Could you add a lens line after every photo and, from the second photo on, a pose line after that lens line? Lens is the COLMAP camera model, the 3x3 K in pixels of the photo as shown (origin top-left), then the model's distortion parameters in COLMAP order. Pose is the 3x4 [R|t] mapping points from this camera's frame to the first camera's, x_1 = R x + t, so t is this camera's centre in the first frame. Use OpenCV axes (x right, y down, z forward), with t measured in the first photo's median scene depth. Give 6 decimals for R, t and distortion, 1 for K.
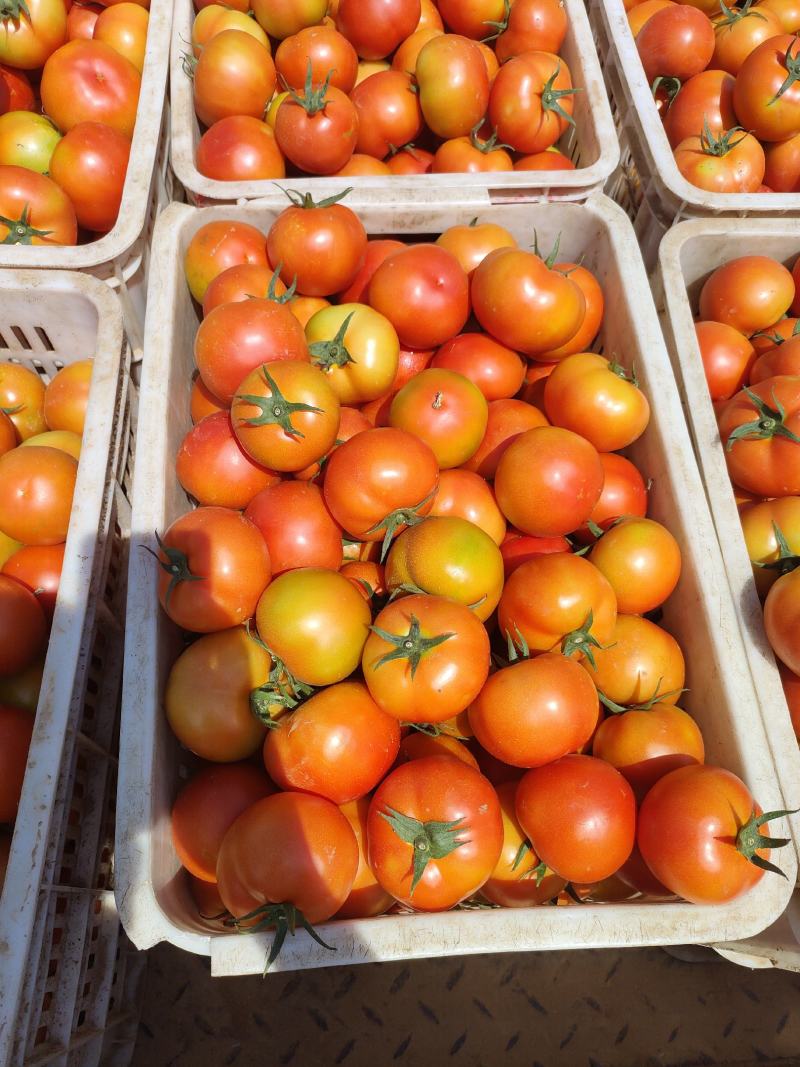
lens RADIAL K [[832.8, 0, 351.8], [0, 832.8, 537.2], [0, 0, 1]] dist [0.096431, -0.030242]
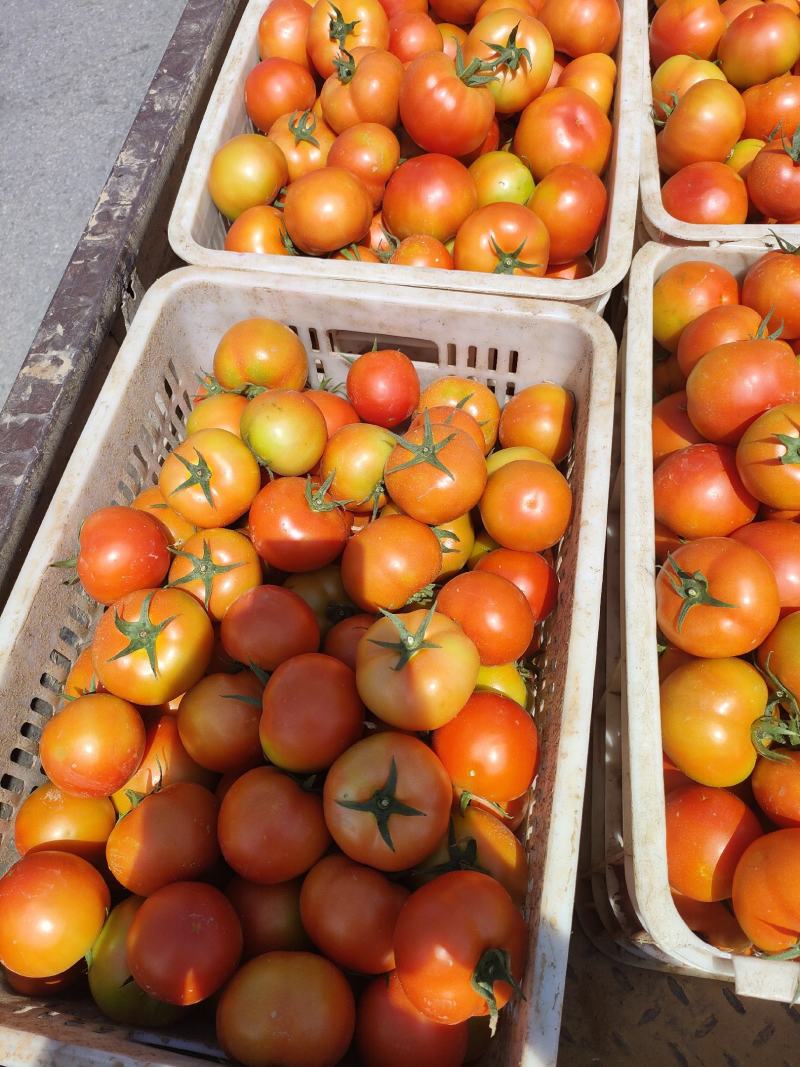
lens RADIAL K [[832.8, 0, 351.8], [0, 832.8, 537.2], [0, 0, 1]] dist [0.096431, -0.030242]
pose [[0.981609, 0.126567, -0.142914, -0.370192], [-0.129513, 0.991511, -0.011467, 0.026675], [0.140250, 0.029765, 0.989669, -0.081570]]
